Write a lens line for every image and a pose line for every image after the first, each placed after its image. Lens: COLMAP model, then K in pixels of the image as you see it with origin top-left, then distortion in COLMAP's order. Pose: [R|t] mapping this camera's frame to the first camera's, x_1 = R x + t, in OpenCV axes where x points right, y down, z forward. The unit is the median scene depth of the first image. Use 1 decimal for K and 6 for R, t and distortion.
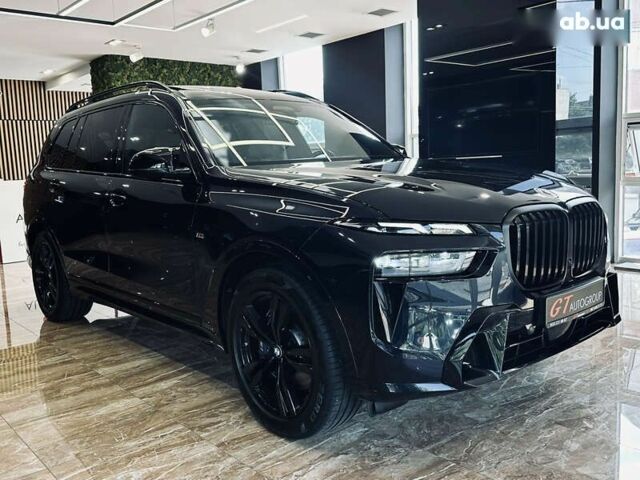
lens RADIAL K [[588.6, 0, 313.0], [0, 588.6, 239.8], [0, 0, 1]] dist [0.144123, -0.300198]
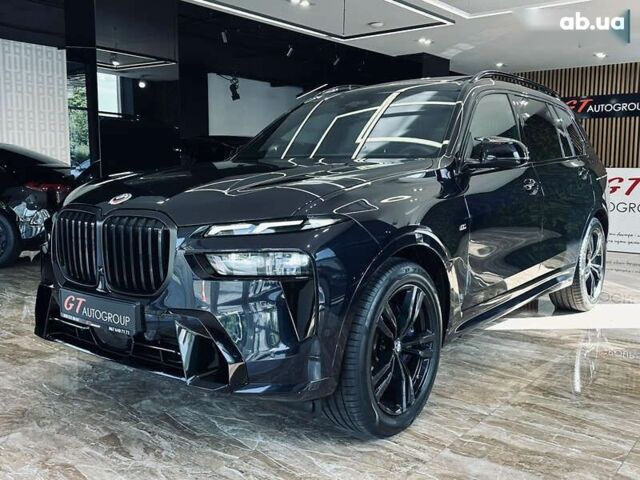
lens RADIAL K [[620.6, 0, 295.0], [0, 620.6, 239.1], [0, 0, 1]] dist [0.117988, -0.220203]
pose [[0.175716, 0.158511, -0.971596, 1.334955], [-0.128956, 0.982154, 0.136911, -0.174601], [0.975958, 0.101236, 0.193021, 1.006923]]
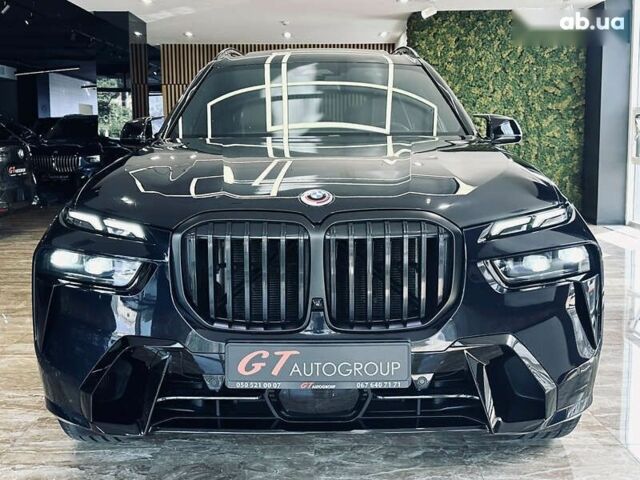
lens RADIAL K [[670.6, 0, 320.2], [0, 670.6, 207.1], [0, 0, 1]] dist [0.114680, -0.212282]
pose [[0.755346, 0.099931, -0.647662, 0.822694], [-0.105140, 0.993982, 0.030745, -0.083668], [0.646837, 0.044872, 0.761307, 0.389084]]
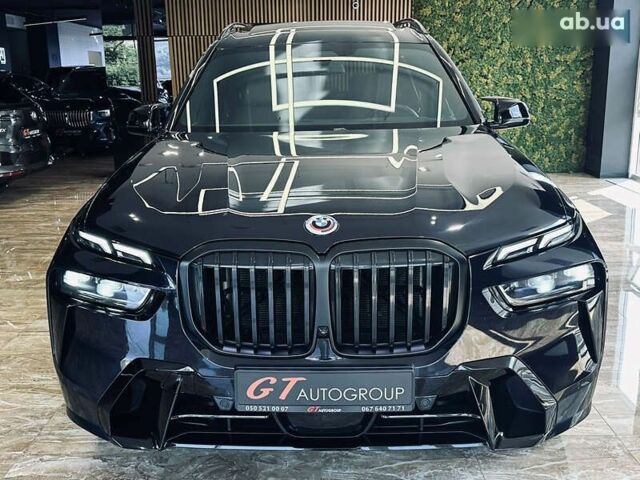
lens RADIAL K [[645.5, 0, 309.4], [0, 645.5, 229.4], [0, 0, 1]] dist [0.143095, -0.309861]
pose [[0.738848, 0.178284, -0.649861, 0.795472], [-0.094518, 0.982252, 0.162012, -0.175923], [0.667211, -0.058278, 0.742585, 0.409265]]
